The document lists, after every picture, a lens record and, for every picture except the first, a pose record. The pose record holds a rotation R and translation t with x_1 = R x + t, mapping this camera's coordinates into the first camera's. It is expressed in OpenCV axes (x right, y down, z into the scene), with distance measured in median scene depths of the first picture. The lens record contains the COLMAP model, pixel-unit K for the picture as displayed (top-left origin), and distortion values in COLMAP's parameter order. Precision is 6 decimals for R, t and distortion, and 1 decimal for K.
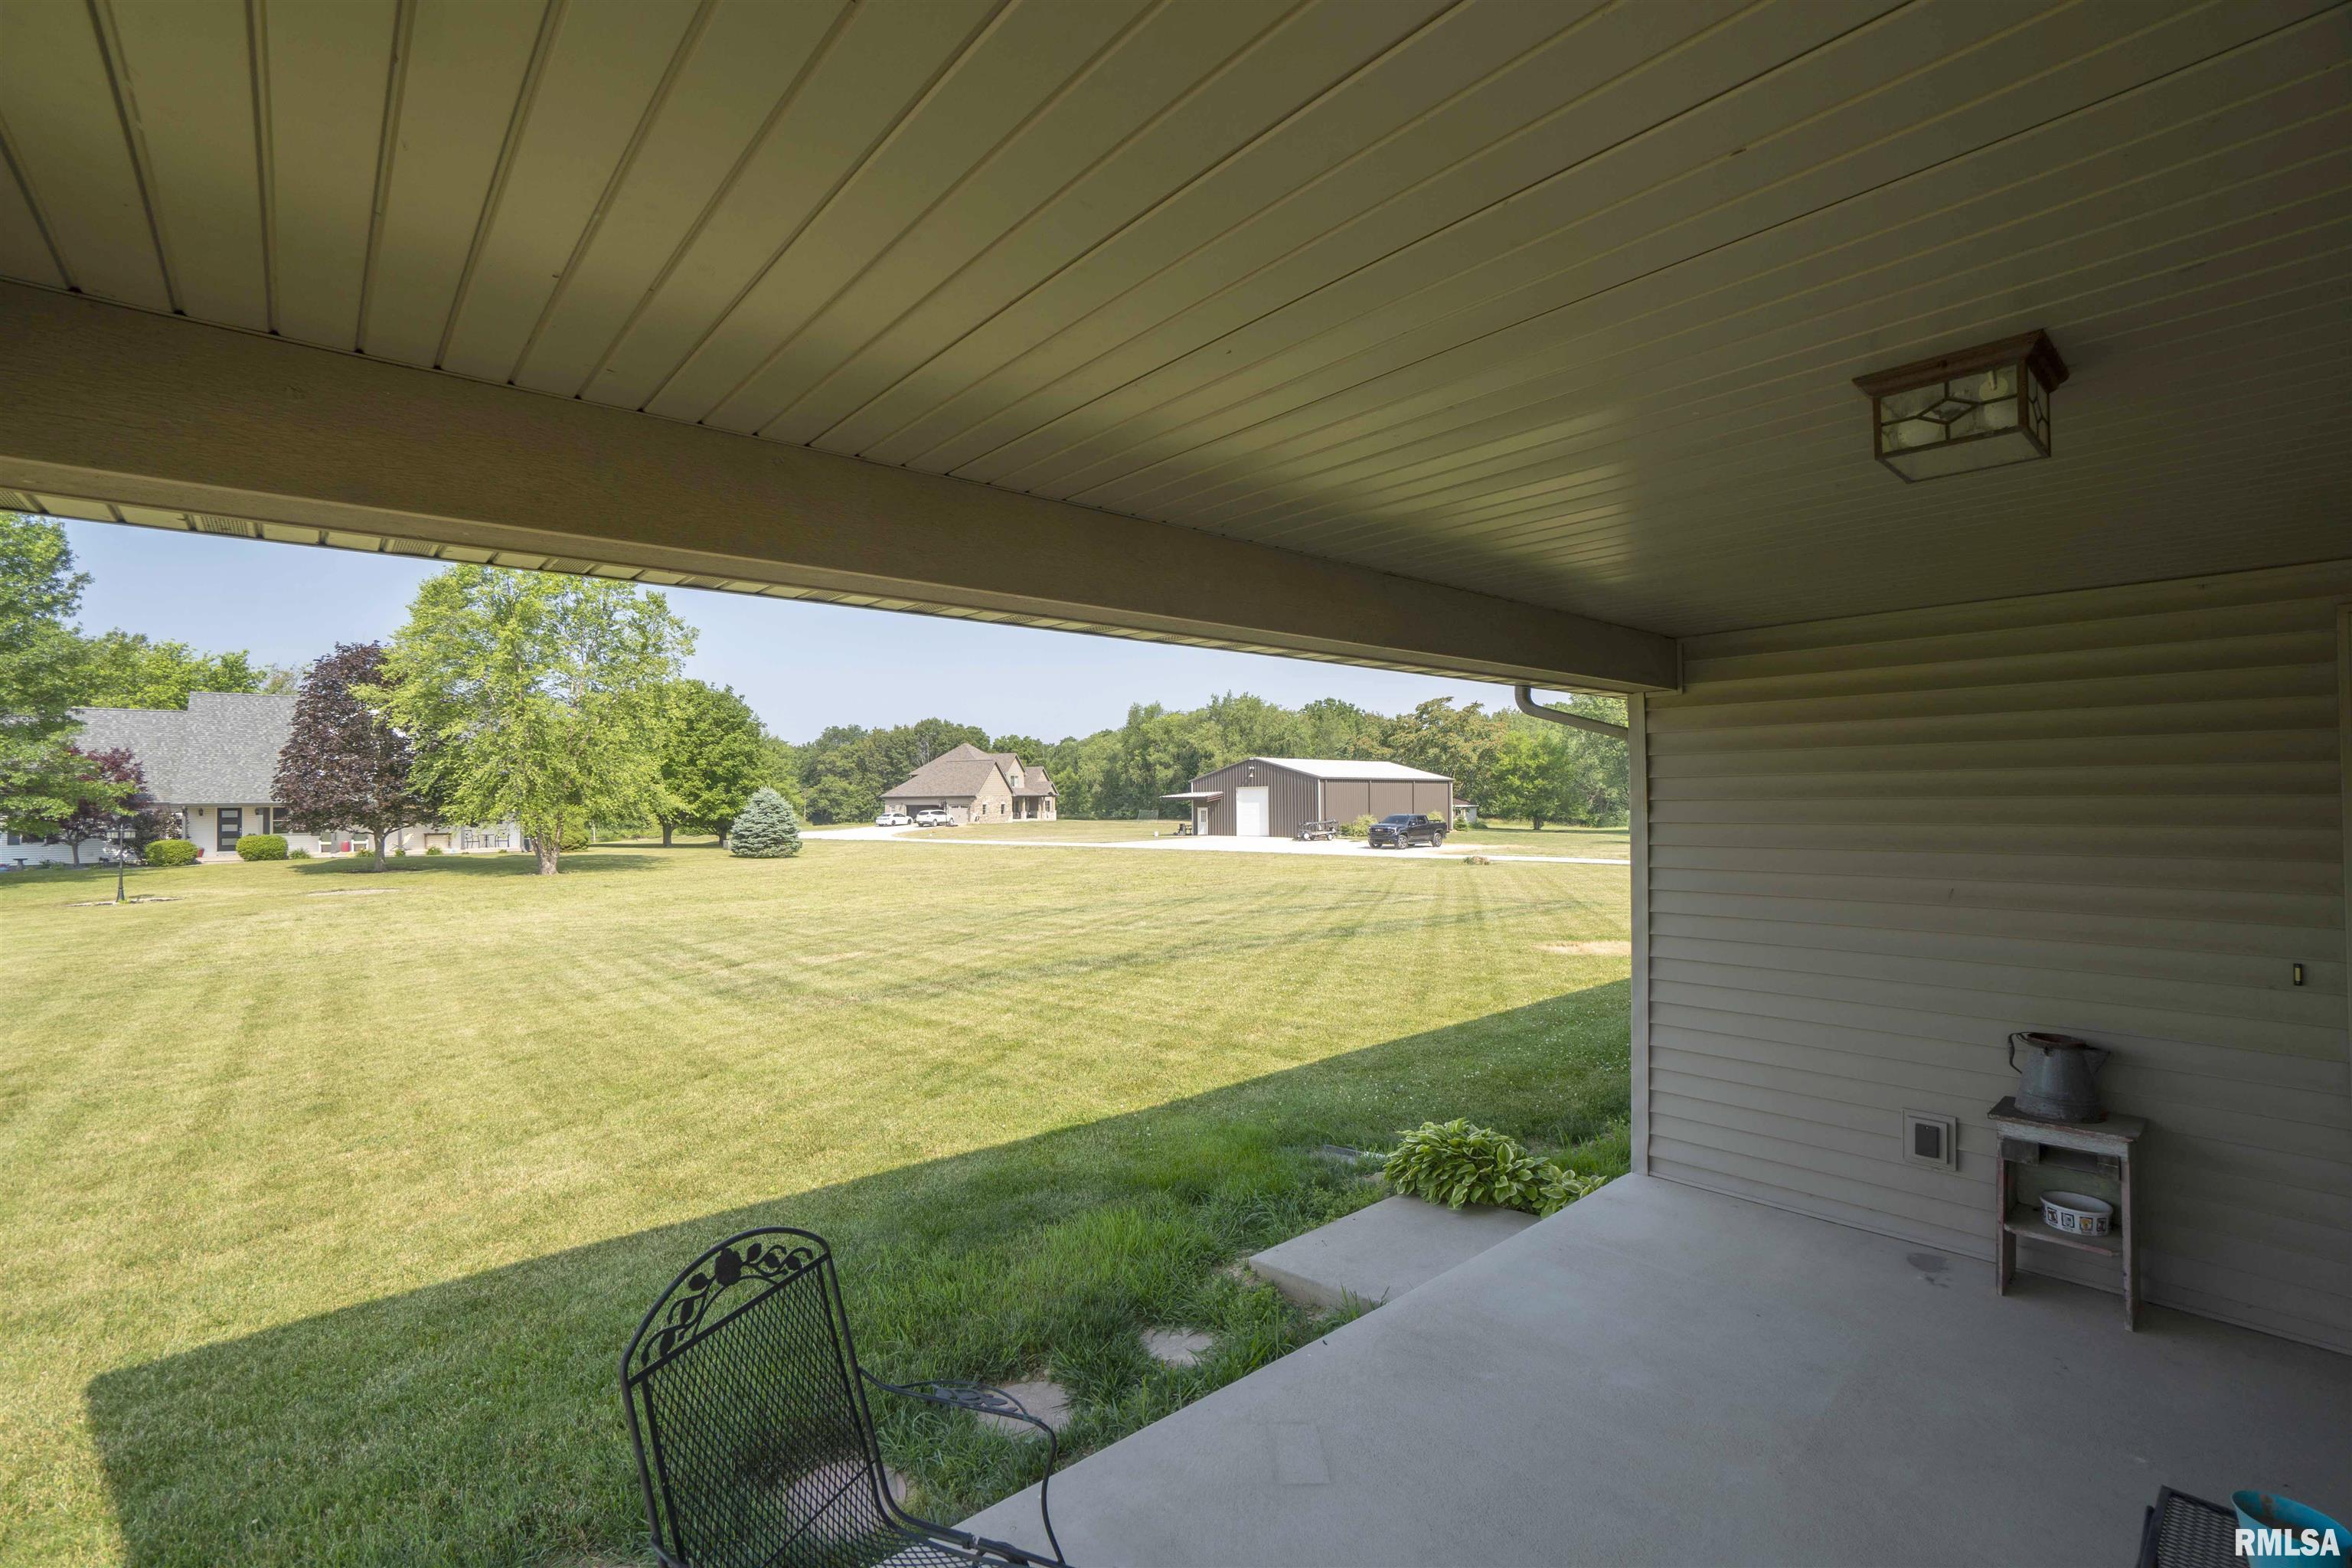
lens RADIAL K [[1101.9, 0, 1172.6], [0, 1101.9, 787.1], [0, 0, 1]] dist [-0.000222, 0.000219]
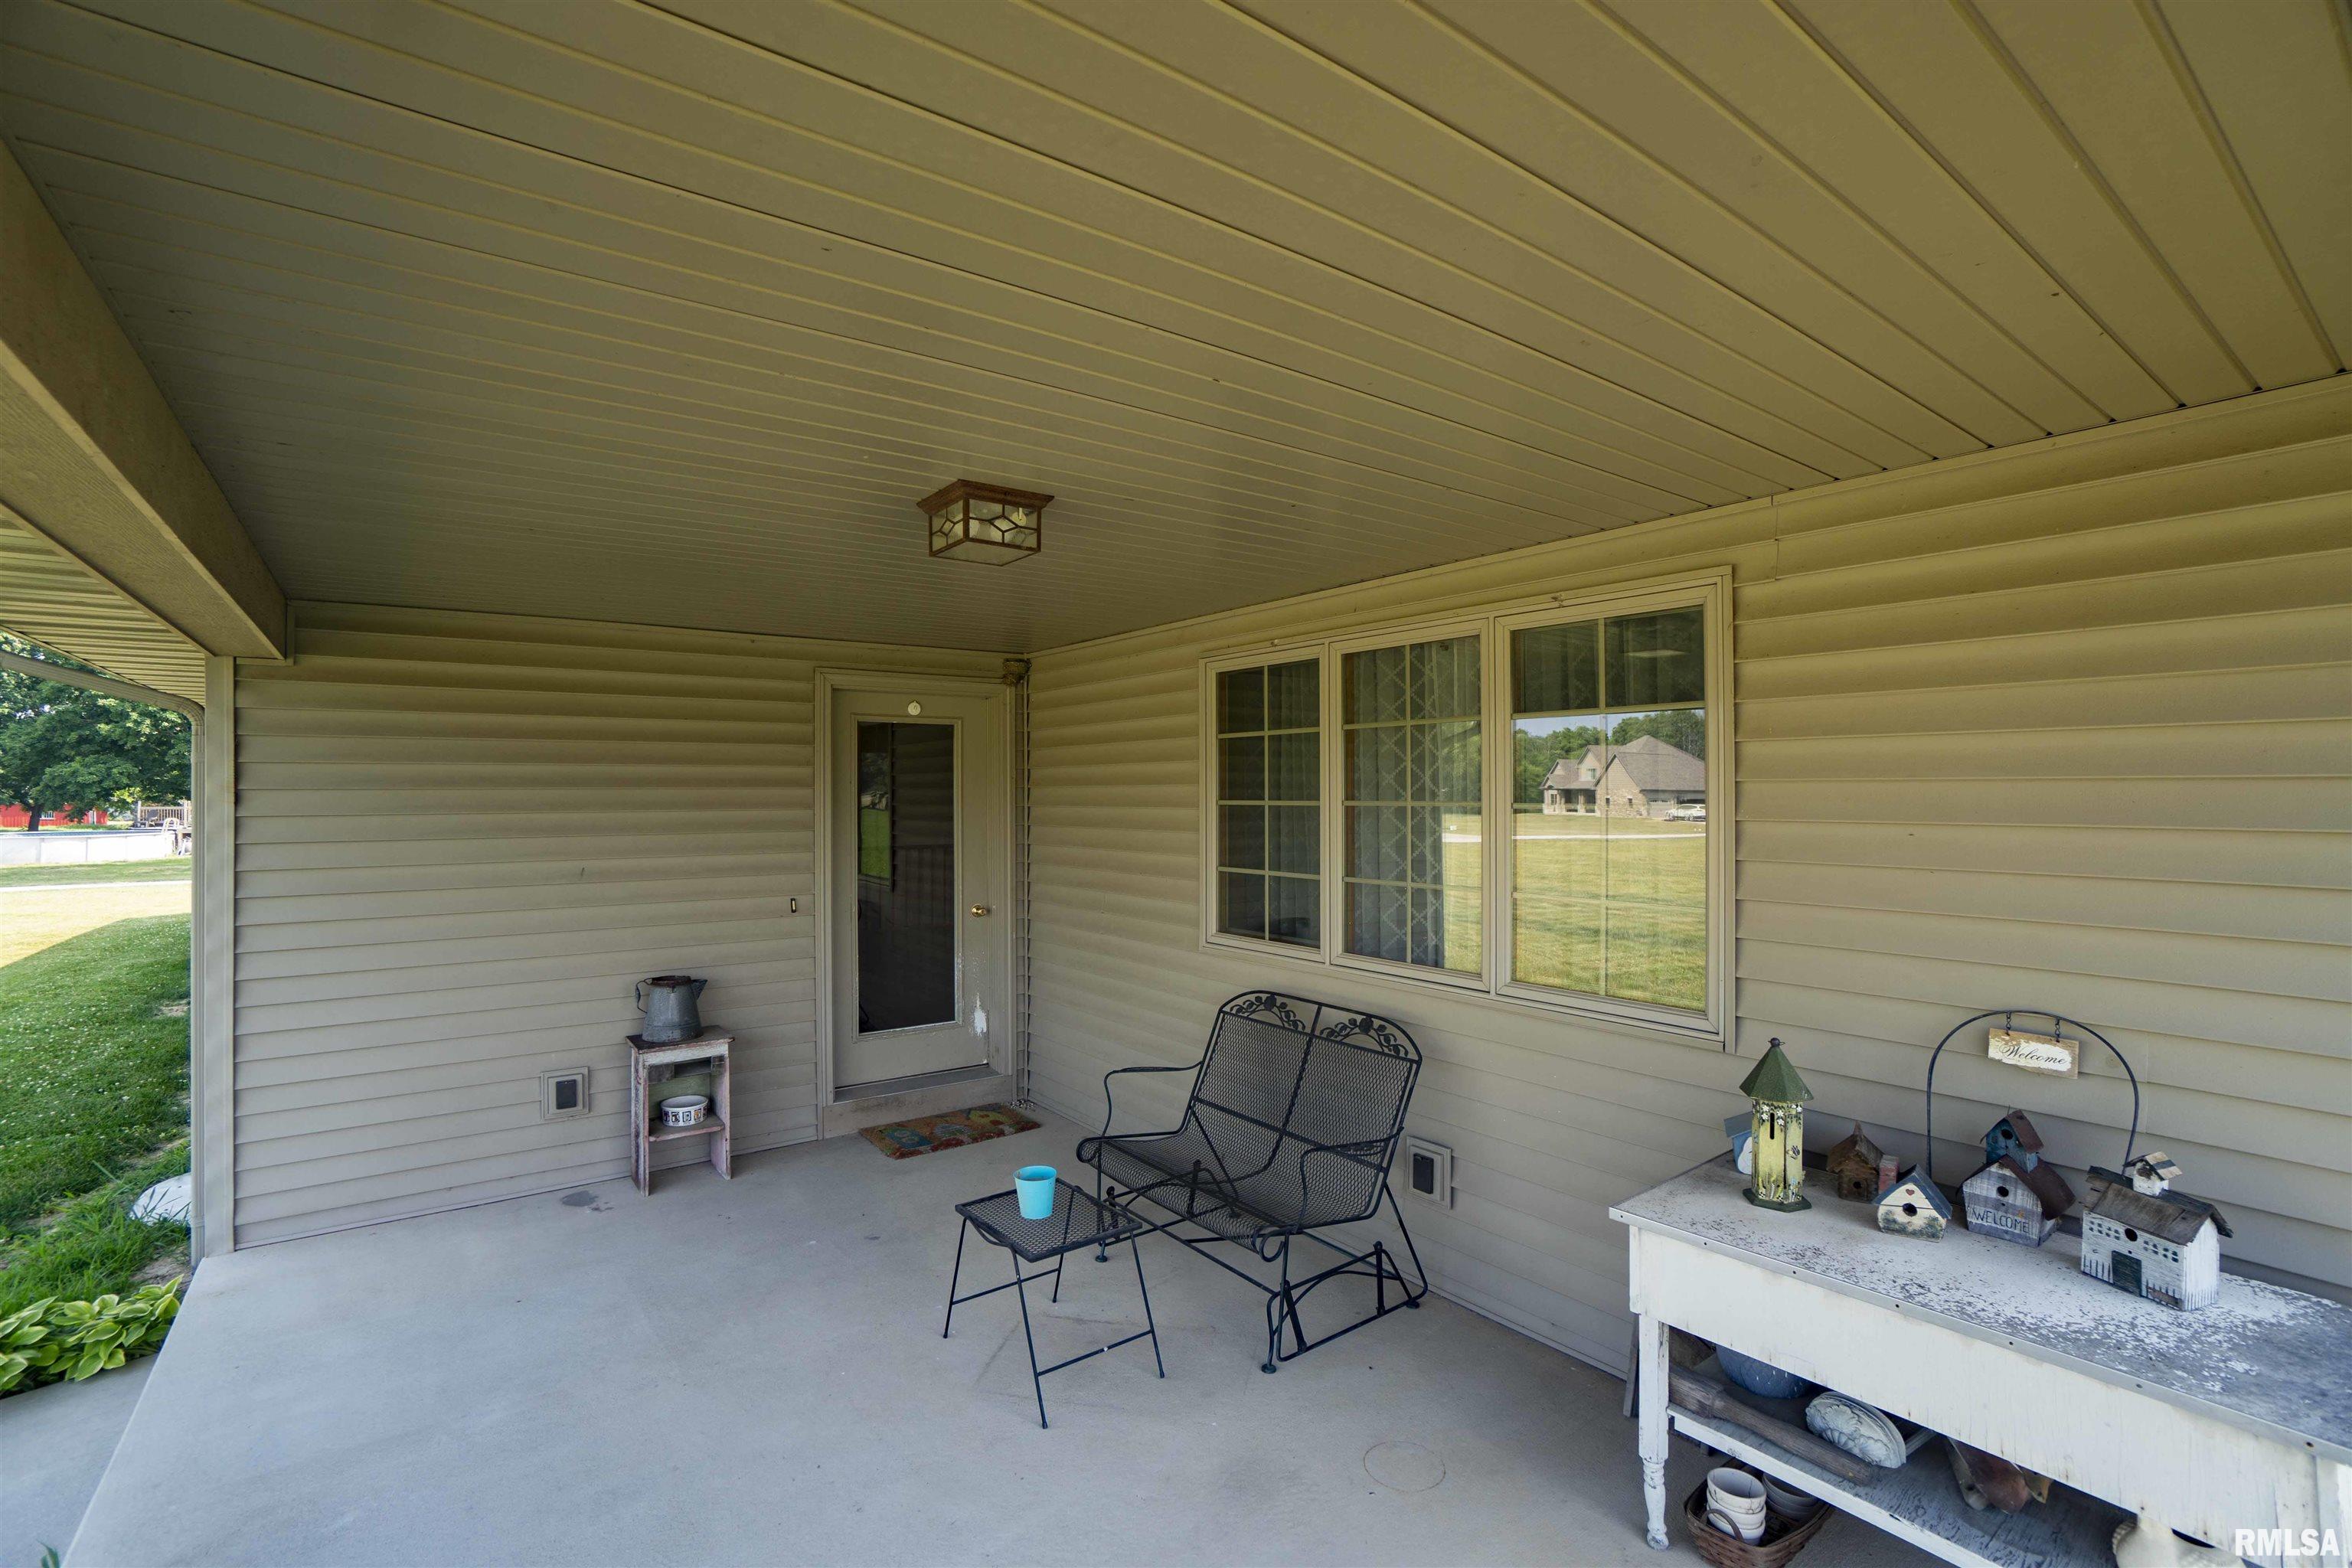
lens RADIAL K [[1050.6, 0, 1173.3], [0, 1050.6, 793.6], [0, 0, 1]] dist [-0.000984, 0.001225]
pose [[0.101401, 0.007244, 0.994819, -0.336749], [-0.009314, 0.999937, -0.006332, 0.016843], [-0.994802, -0.008624, 0.101462, 0.293783]]
